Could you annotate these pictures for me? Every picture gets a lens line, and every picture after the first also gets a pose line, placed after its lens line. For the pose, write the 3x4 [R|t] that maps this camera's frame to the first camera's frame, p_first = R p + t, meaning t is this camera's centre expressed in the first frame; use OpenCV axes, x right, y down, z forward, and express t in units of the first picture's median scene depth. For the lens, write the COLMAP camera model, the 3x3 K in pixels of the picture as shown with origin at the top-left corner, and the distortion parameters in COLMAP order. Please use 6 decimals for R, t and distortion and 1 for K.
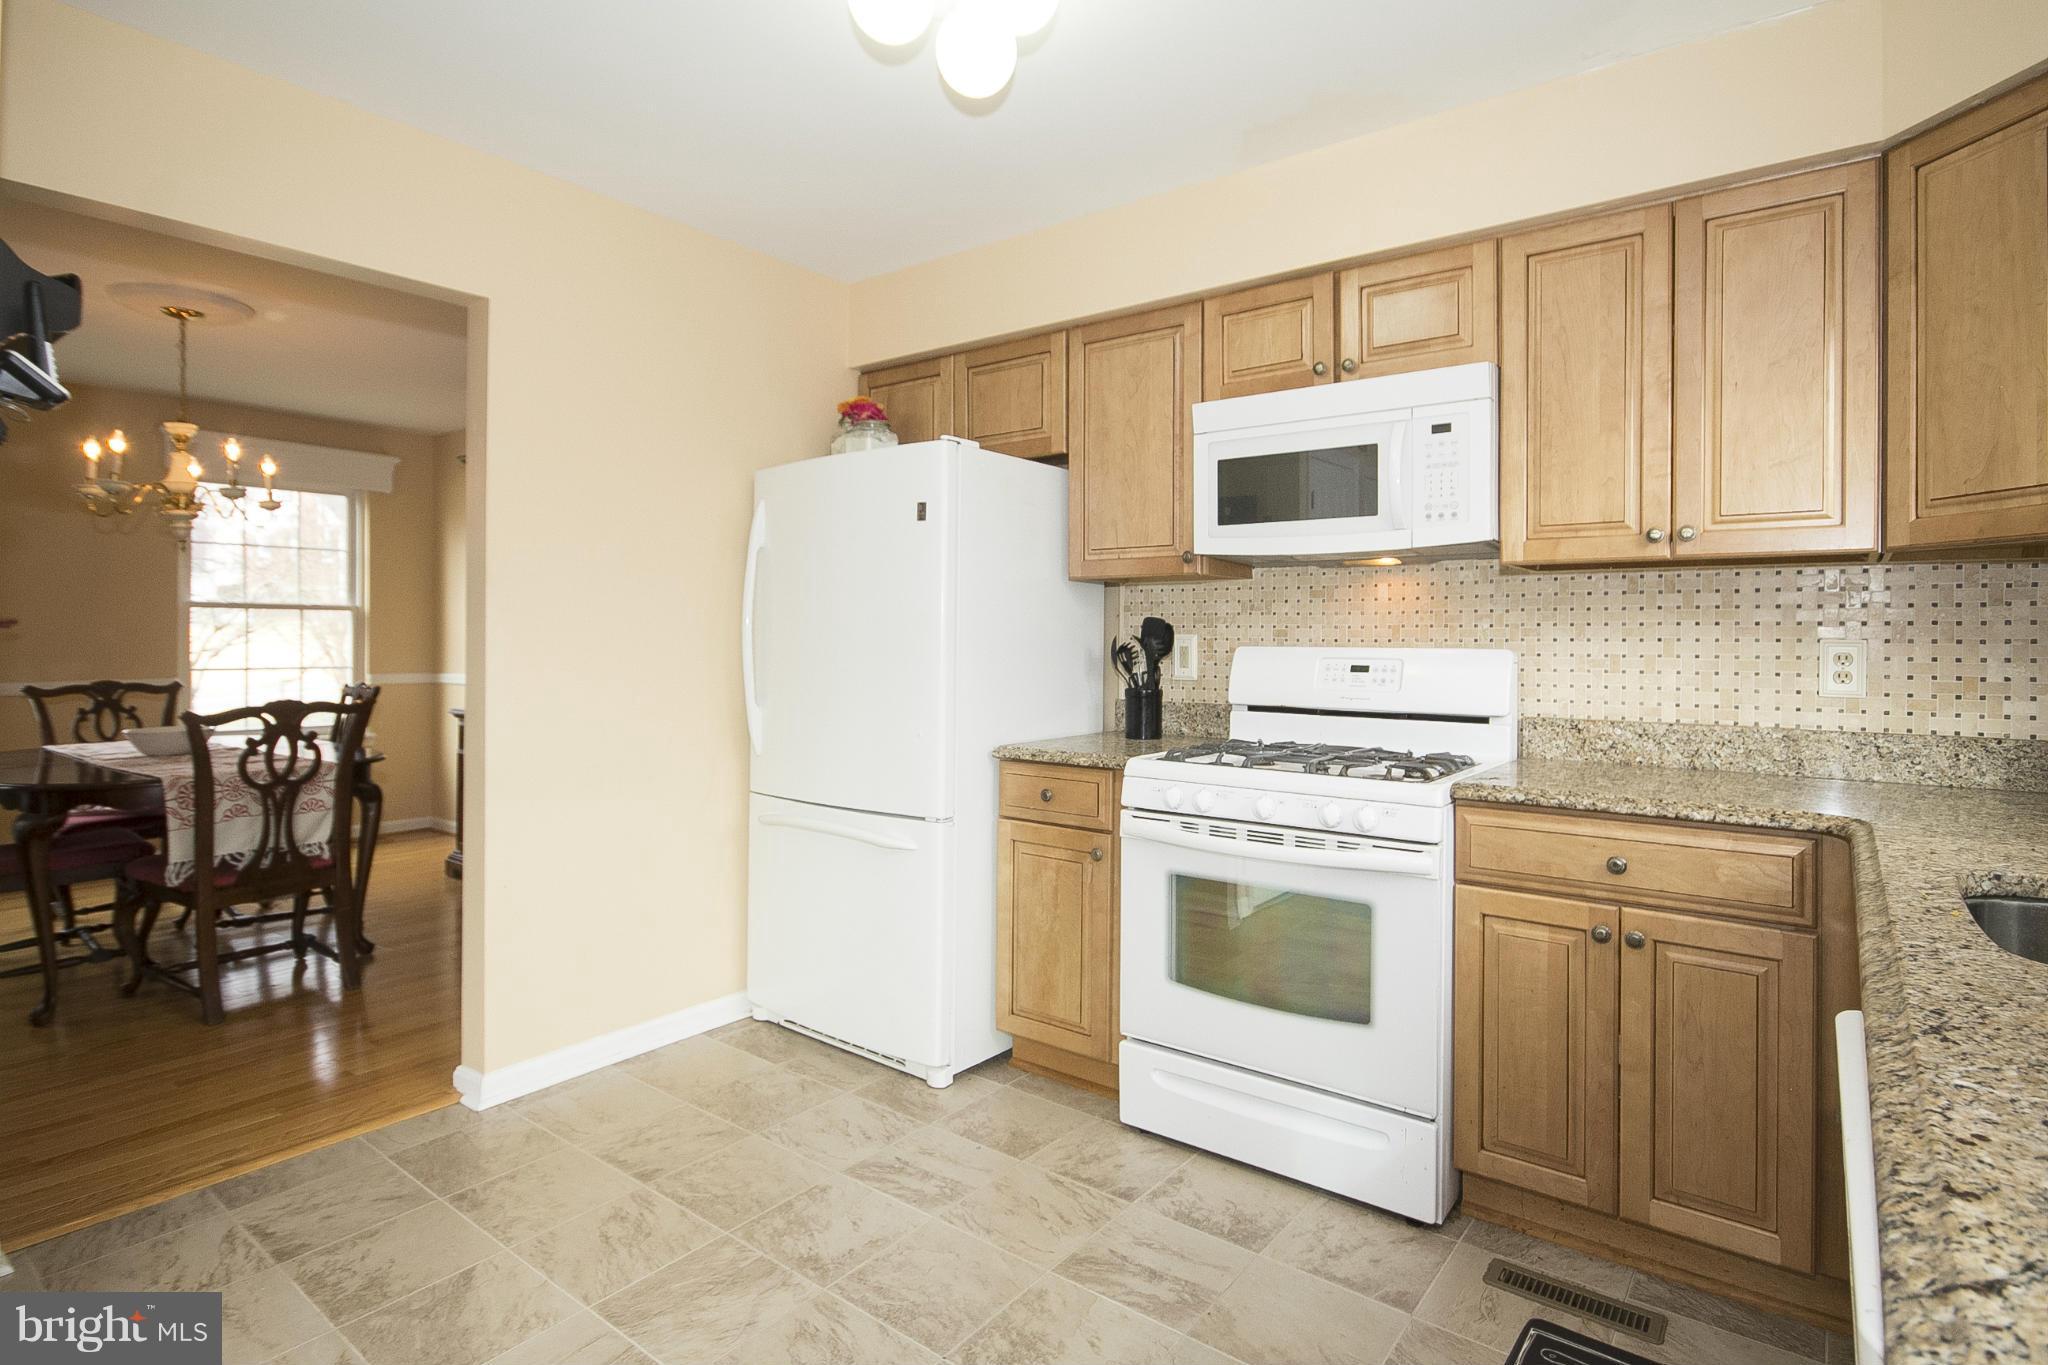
lens RADIAL K [[1053.8, 0, 1035.3], [0, 1053.8, 632.5], [0, 0, 1]] dist [0.004785, 0.000971]
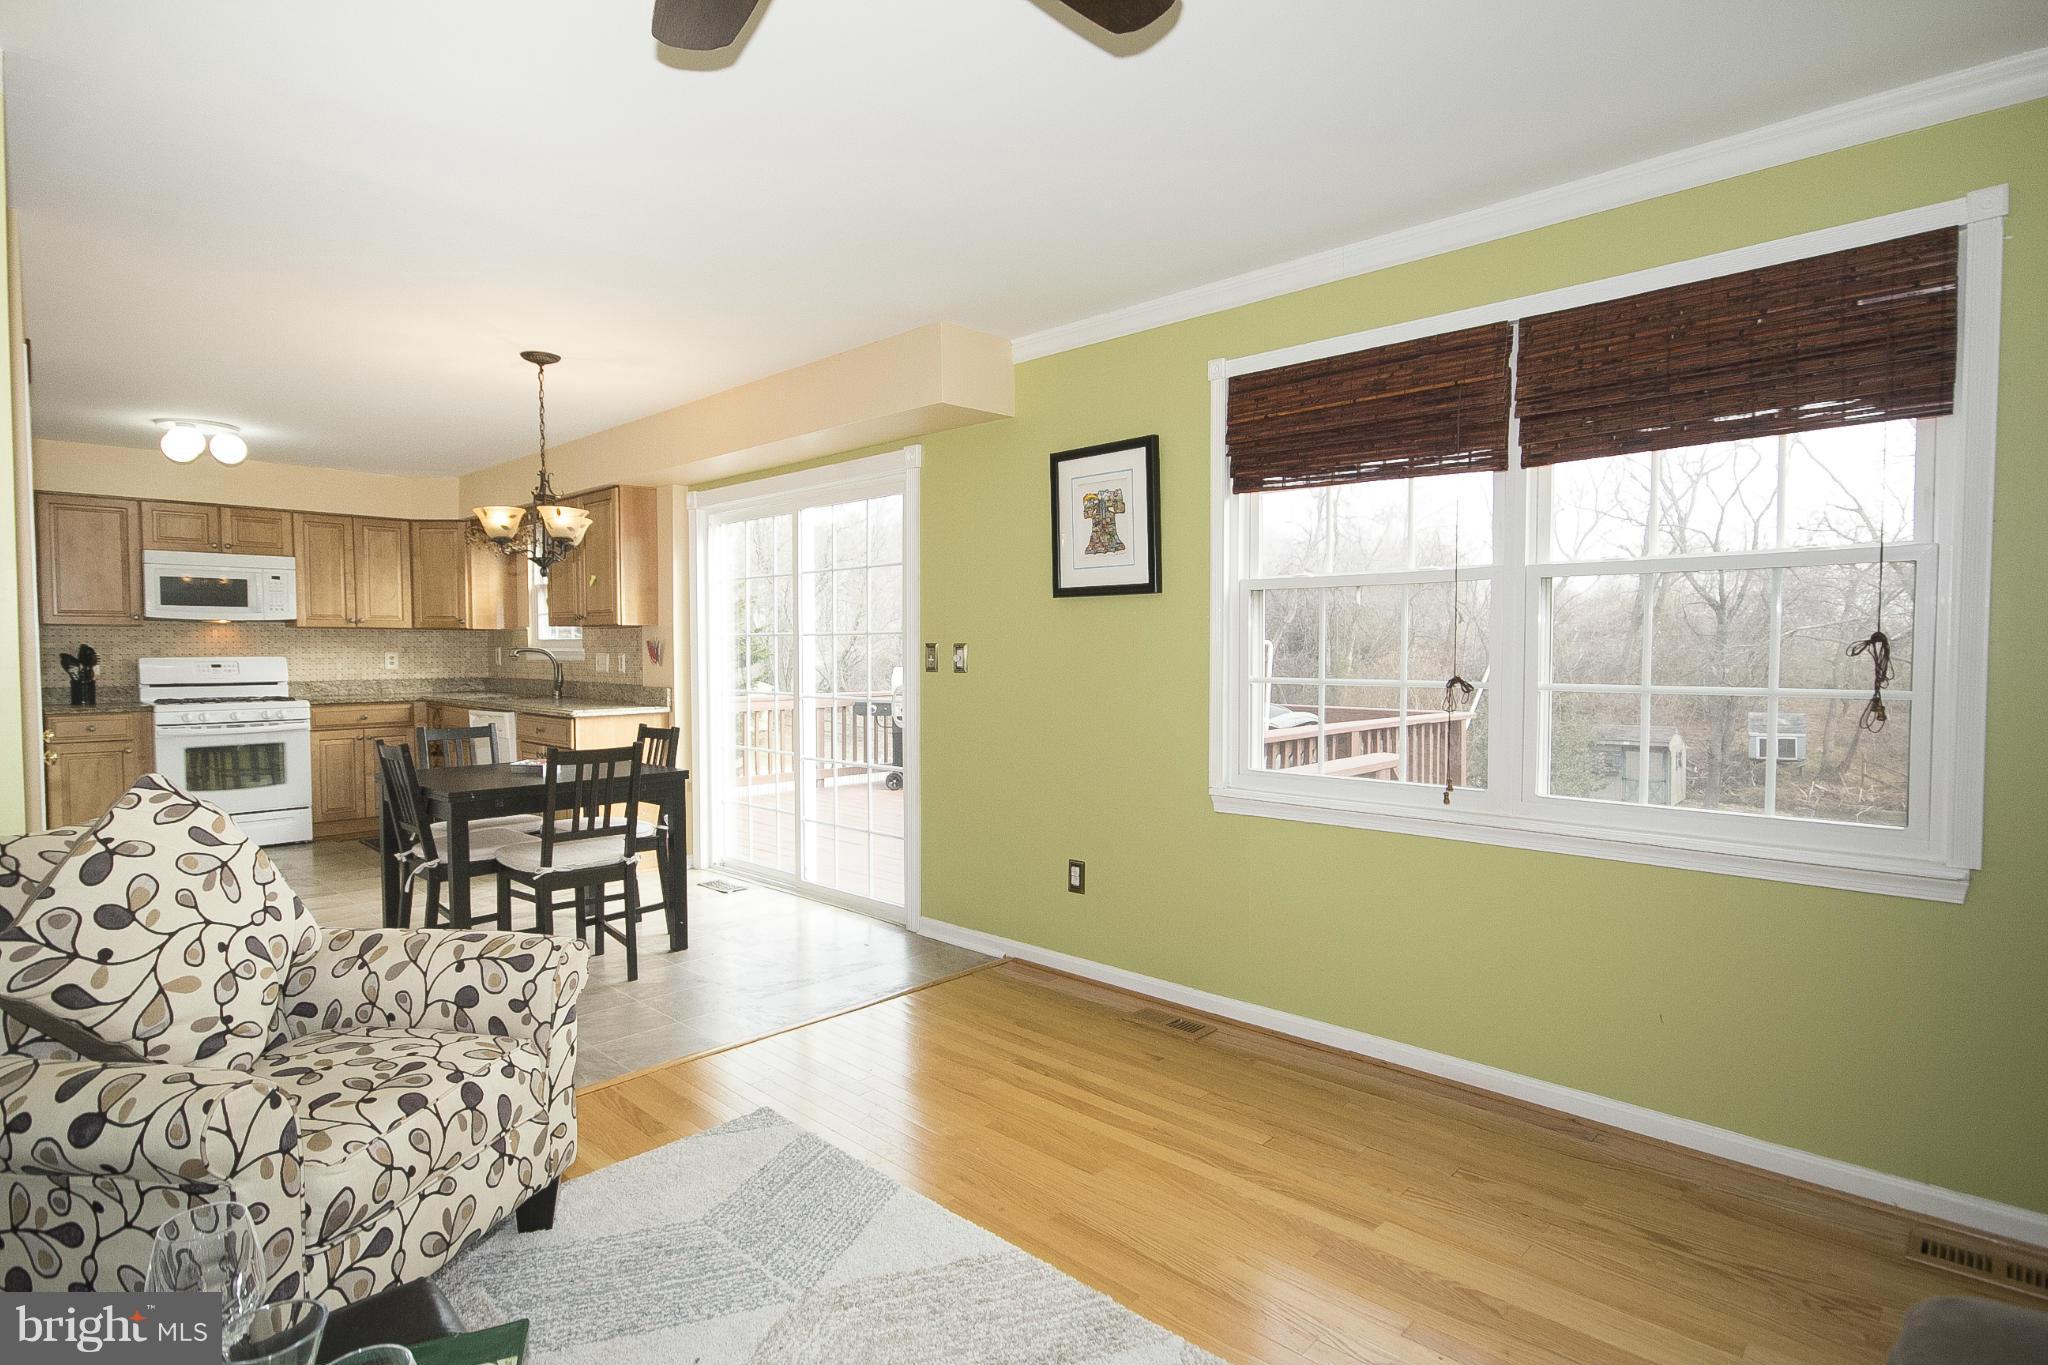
lens RADIAL K [[1059.2, 0, 1037.0], [0, 1059.2, 686.6], [0, 0, 1]] dist [0.002931, 0.000305]
pose [[0.111754, -0.044018, 0.992760, -2.192392], [-0.001876, 0.999007, 0.044506, -0.034878], [-0.993734, -0.006836, 0.111561, -1.315474]]
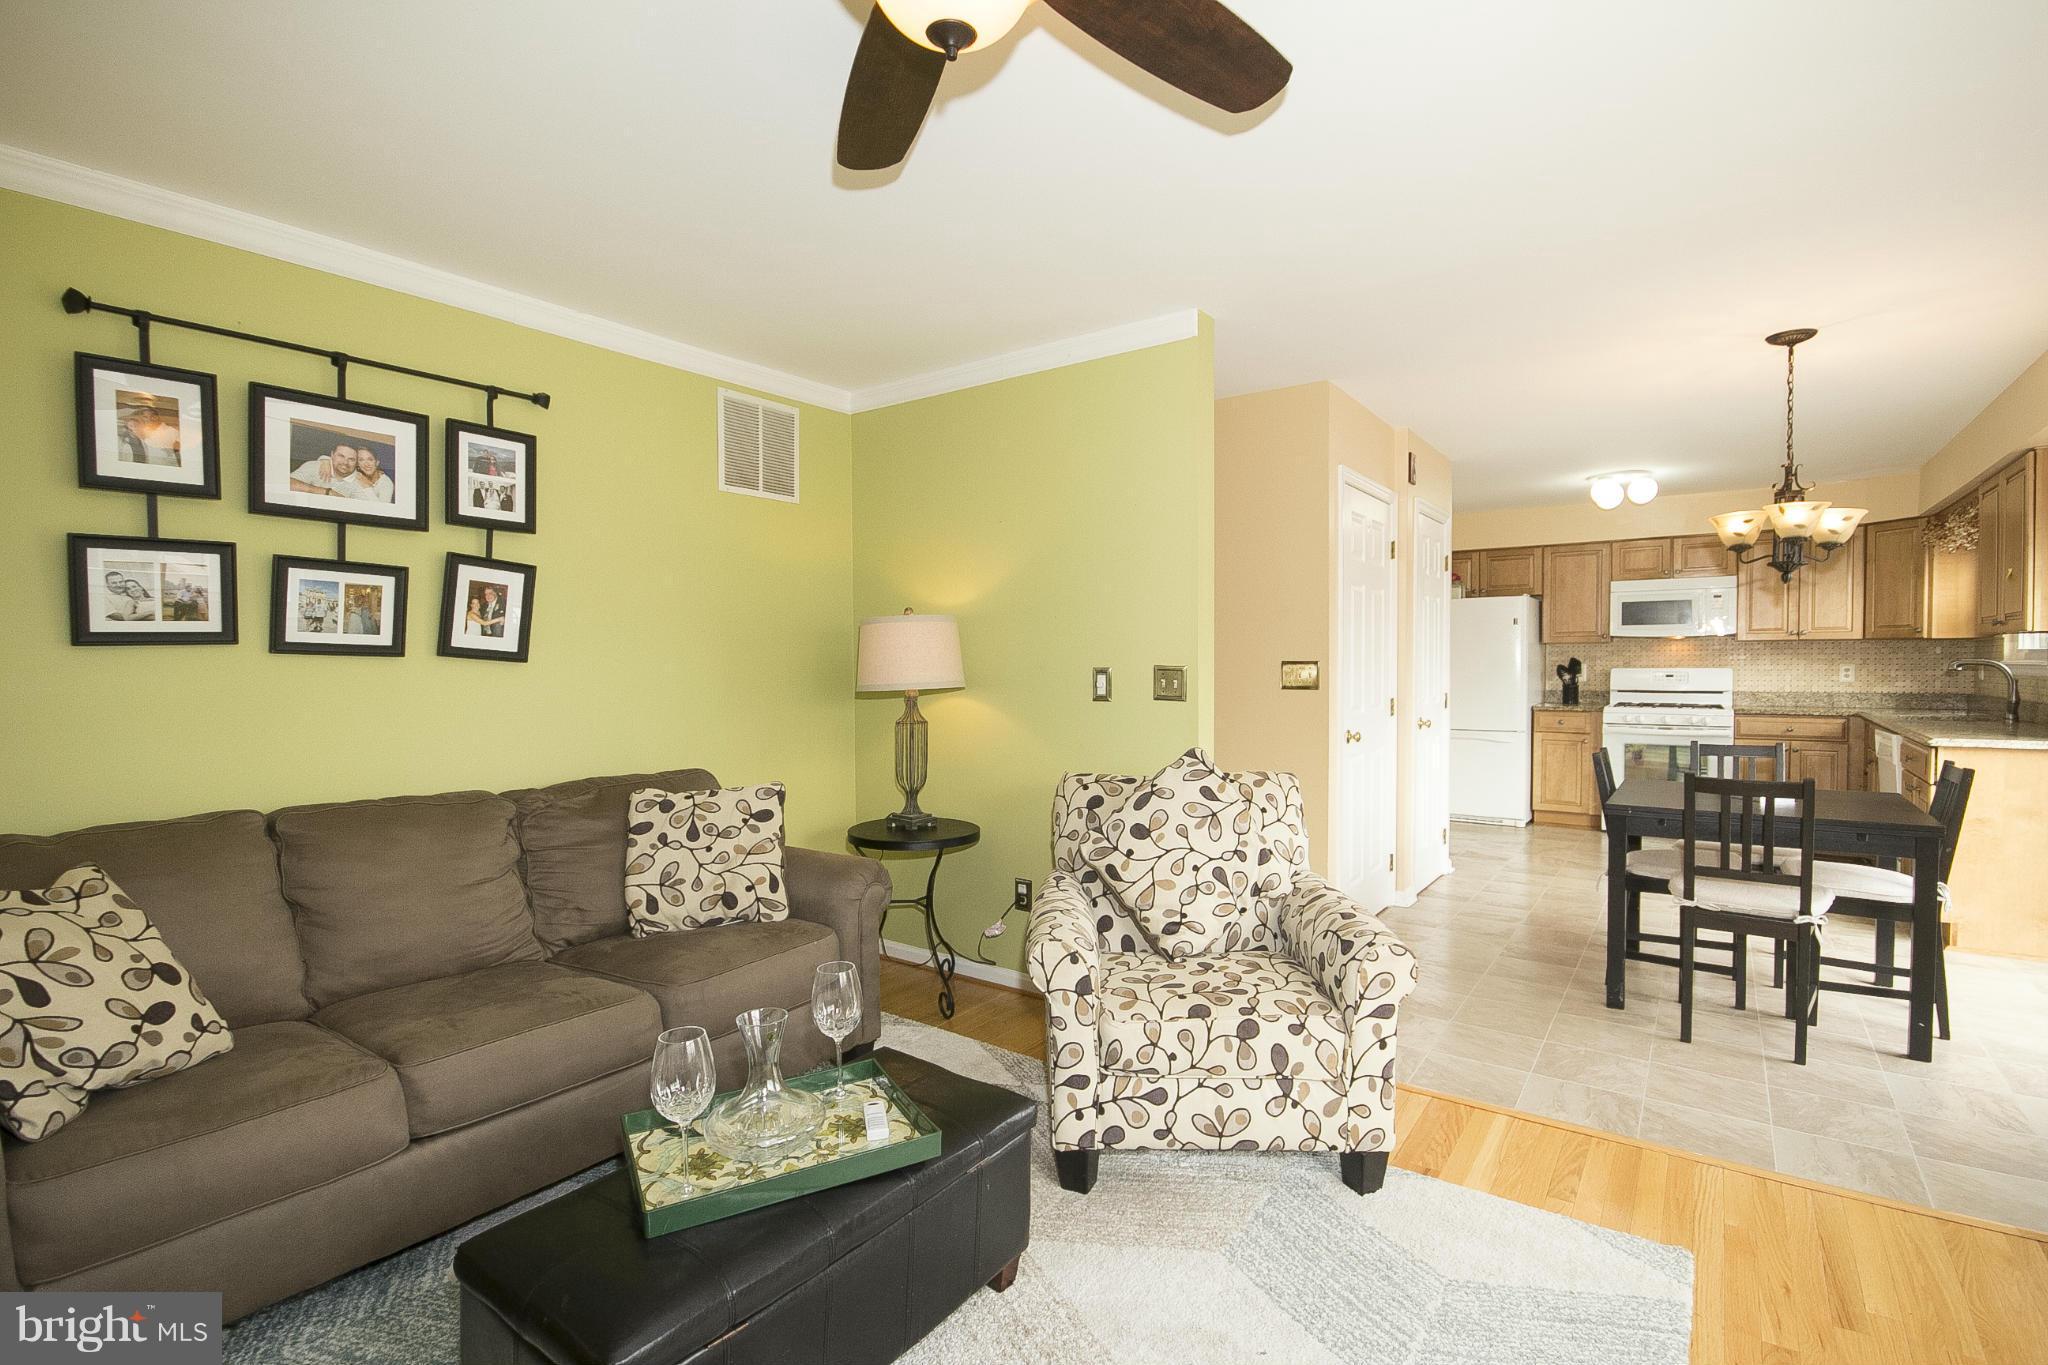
lens RADIAL K [[943.6, 0, 1042.6], [0, 943.6, 689.2], [0, 0, 1]] dist [-0.000058, 0.000126]
pose [[0.999405, -0.013214, 0.031856, -1.663411], [0.012113, 0.999332, 0.034487, -0.042934], [-0.032291, -0.034081, 0.998897, -1.680147]]
